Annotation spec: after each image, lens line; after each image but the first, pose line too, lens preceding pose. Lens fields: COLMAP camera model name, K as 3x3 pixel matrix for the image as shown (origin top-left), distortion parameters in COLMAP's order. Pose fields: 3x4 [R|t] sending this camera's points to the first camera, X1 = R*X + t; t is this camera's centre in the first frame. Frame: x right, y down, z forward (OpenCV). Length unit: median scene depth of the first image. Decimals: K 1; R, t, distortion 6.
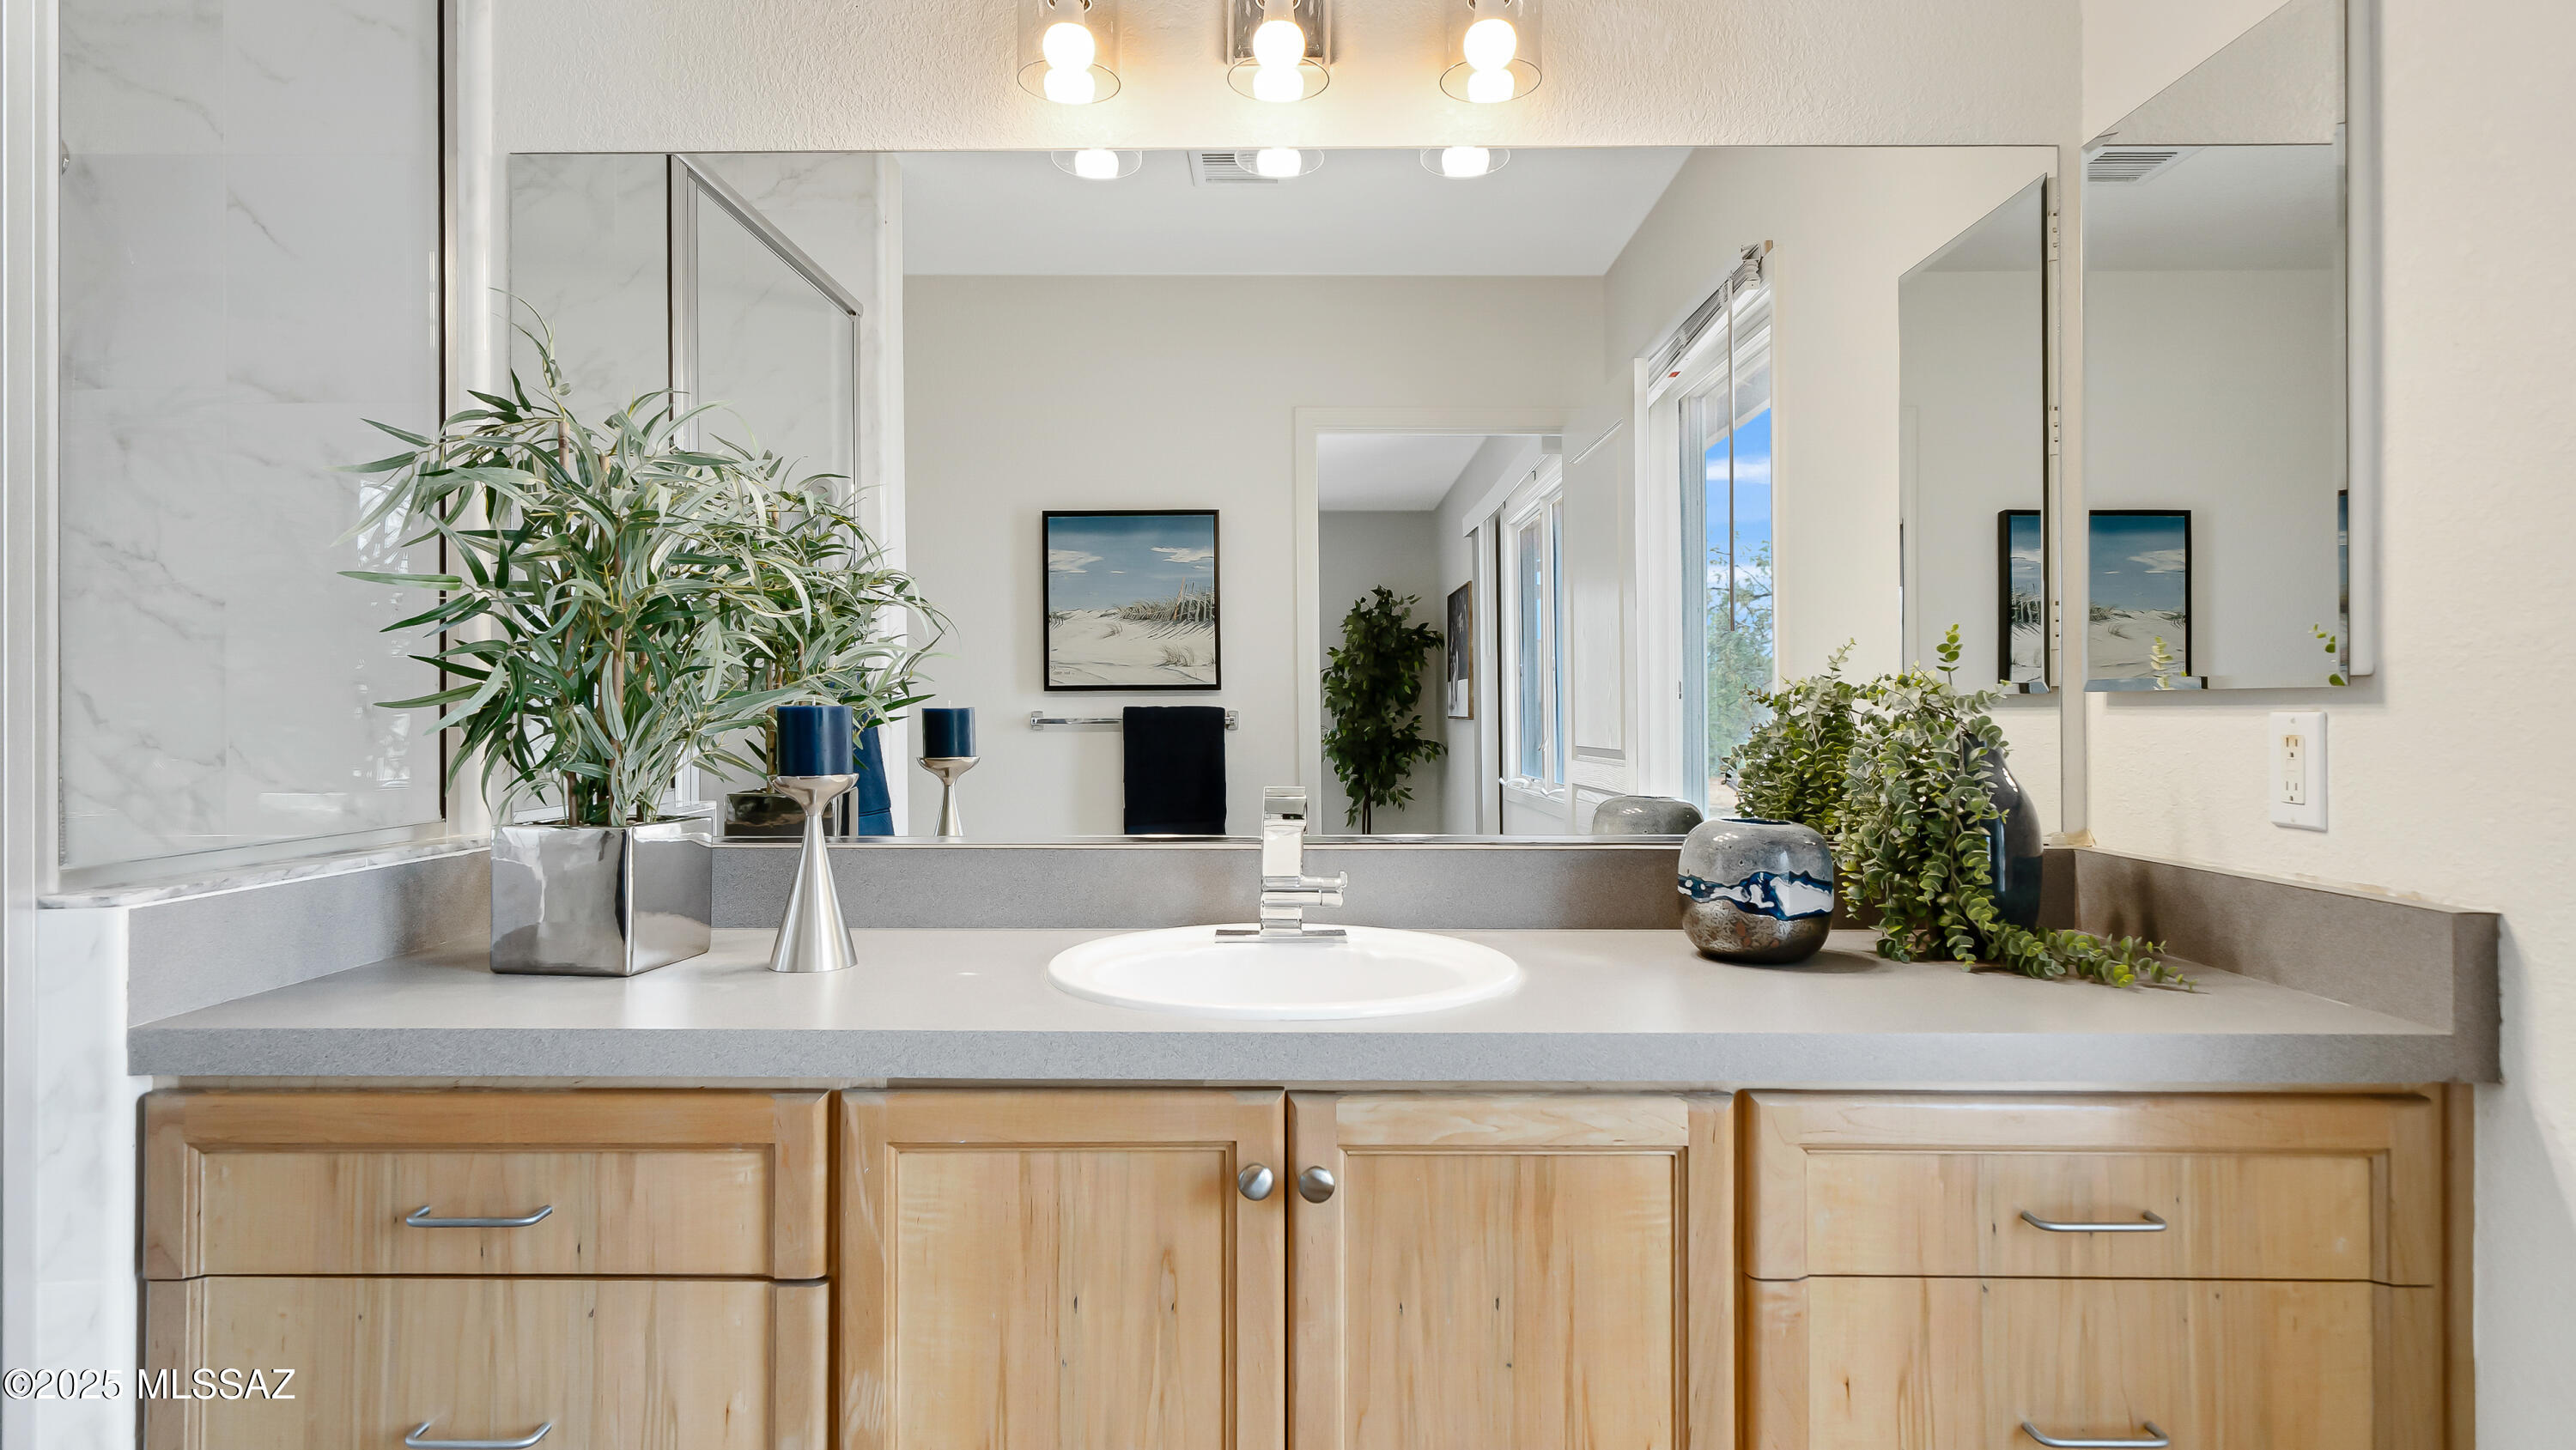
lens RADIAL K [[1358.3, 0, 1286.0], [0, 1358.3, 719.9], [0, 0, 1]] dist [0.004949, -0.002003]
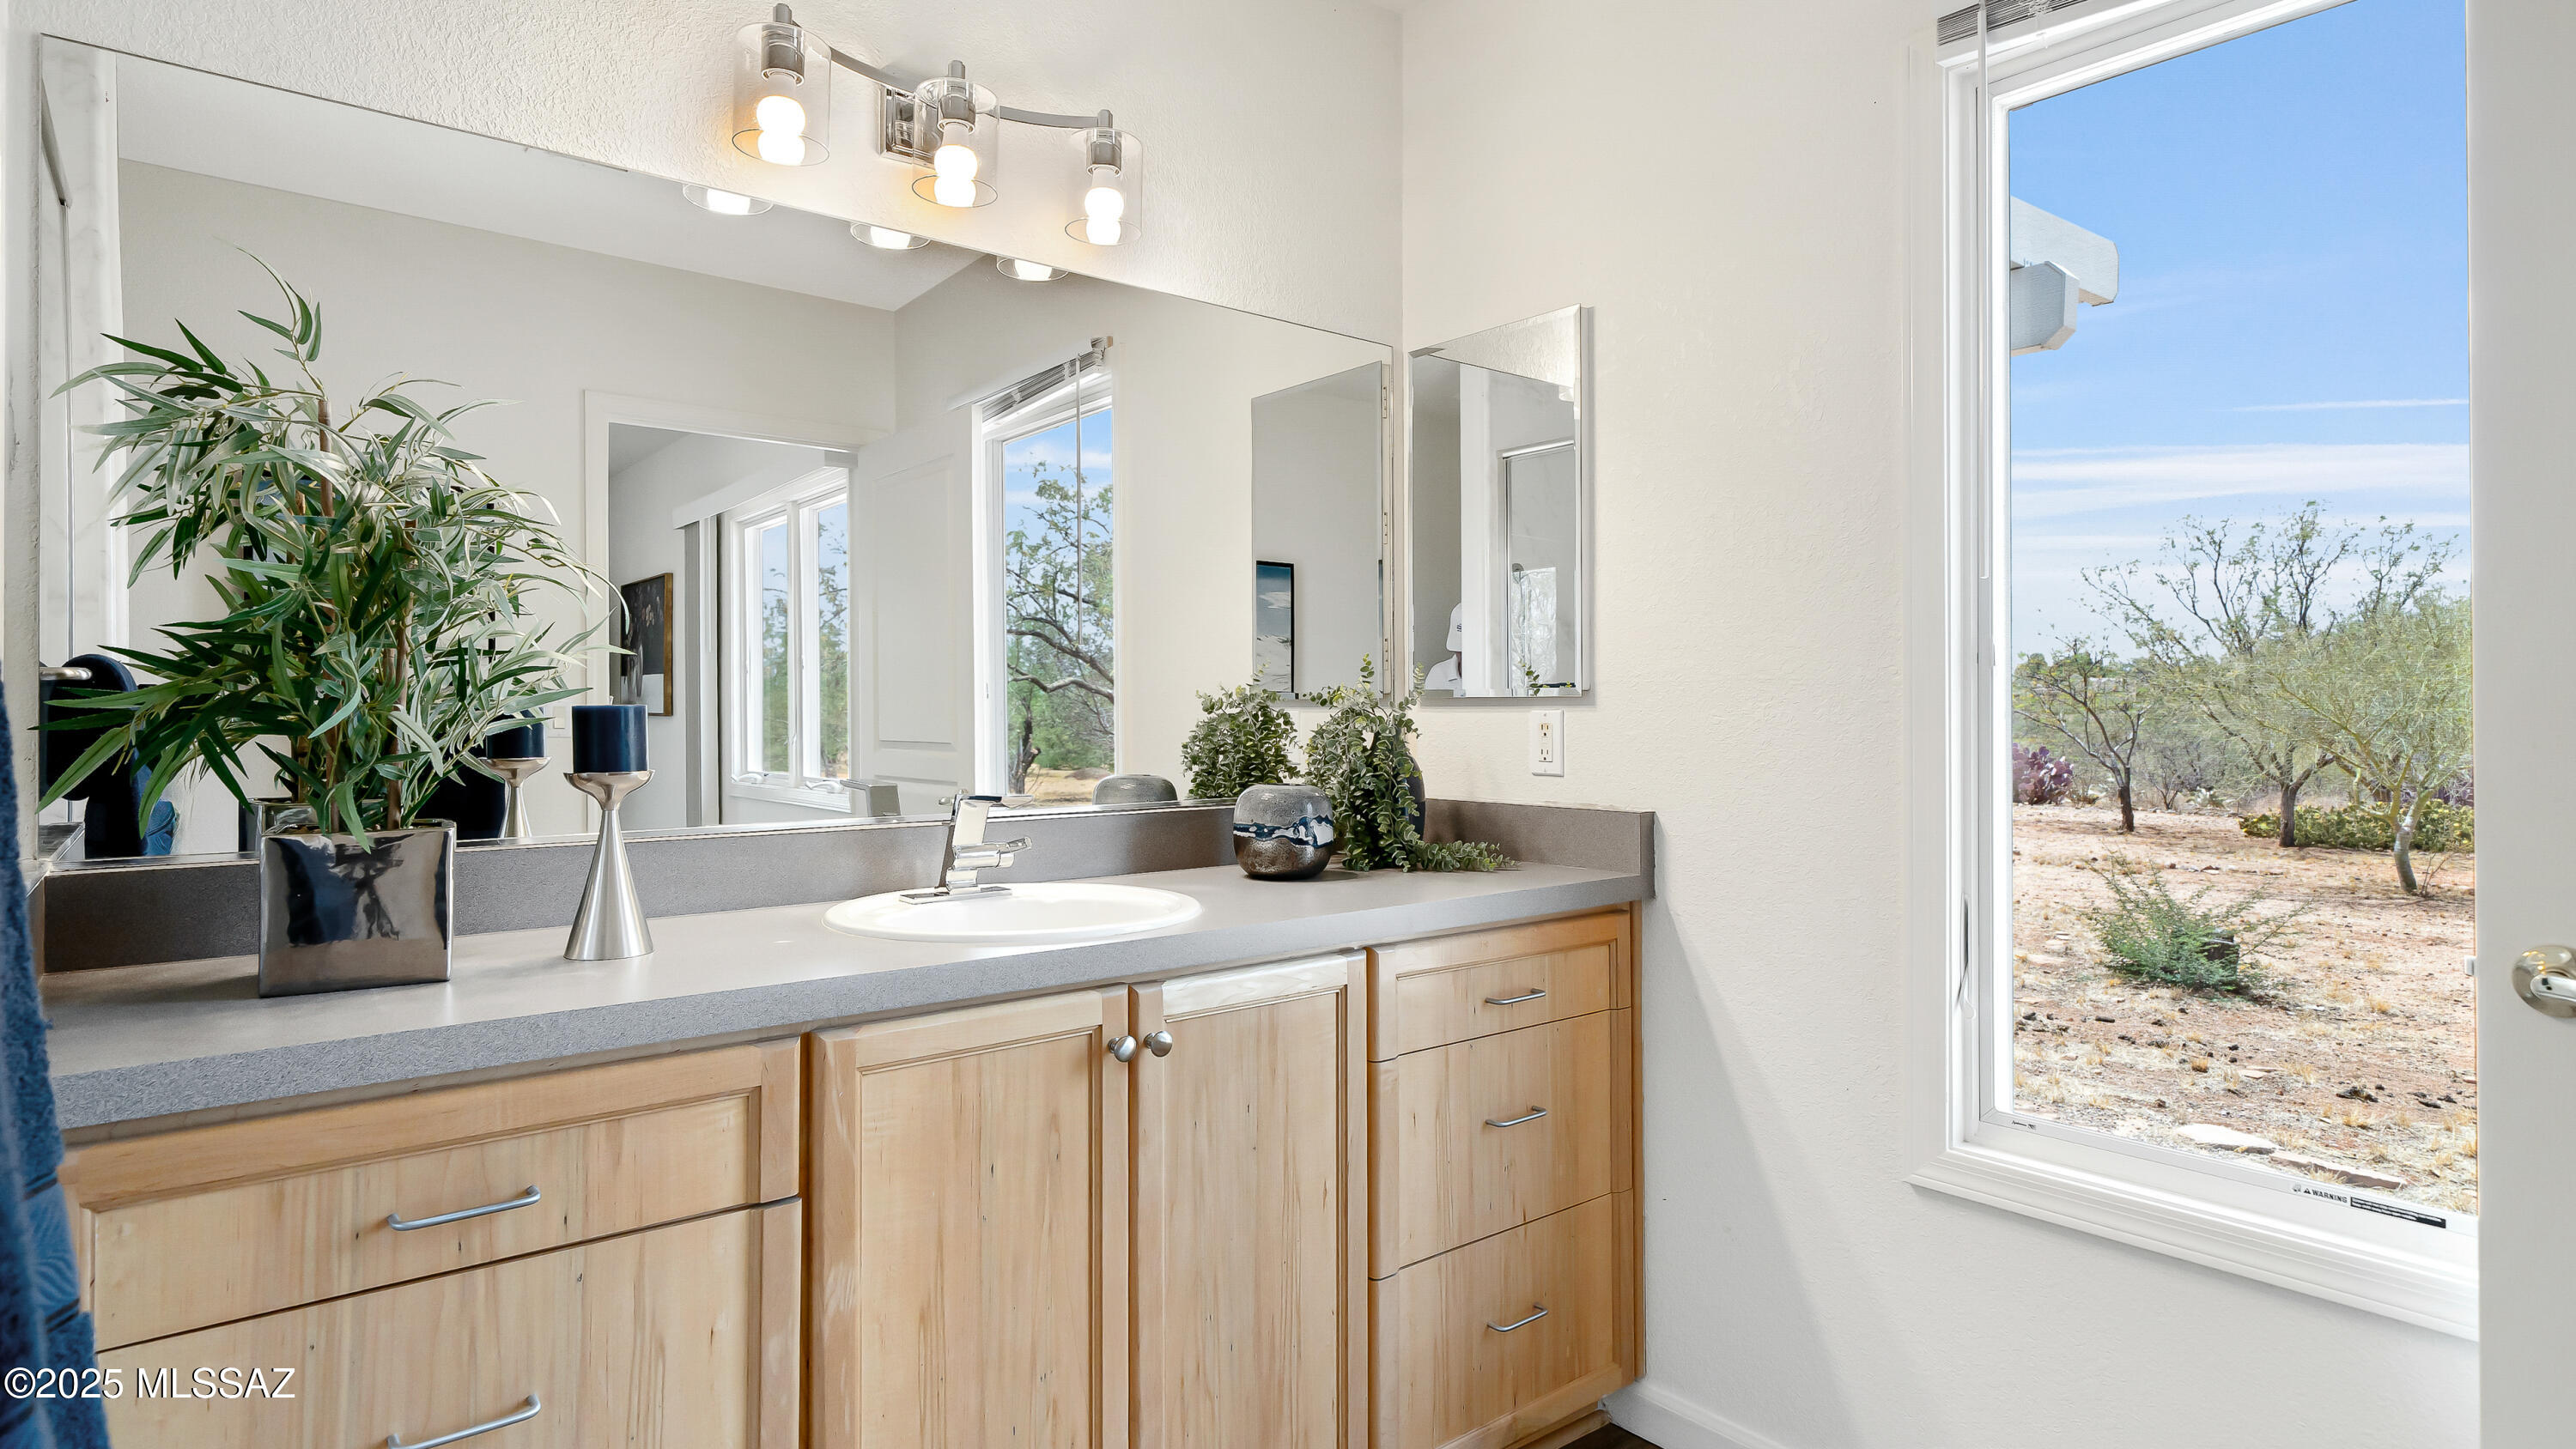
lens RADIAL K [[1358.2, 0, 1290.2], [0, 1358.2, 716.1], [0, 0, 1]] dist [0.004949, -0.002003]
pose [[0.766460, -0.003431, 0.642283, -0.763423], [0.004337, 0.999991, 0.000167, 0.000048], [-0.642277, 0.002657, 0.766468, -0.169797]]
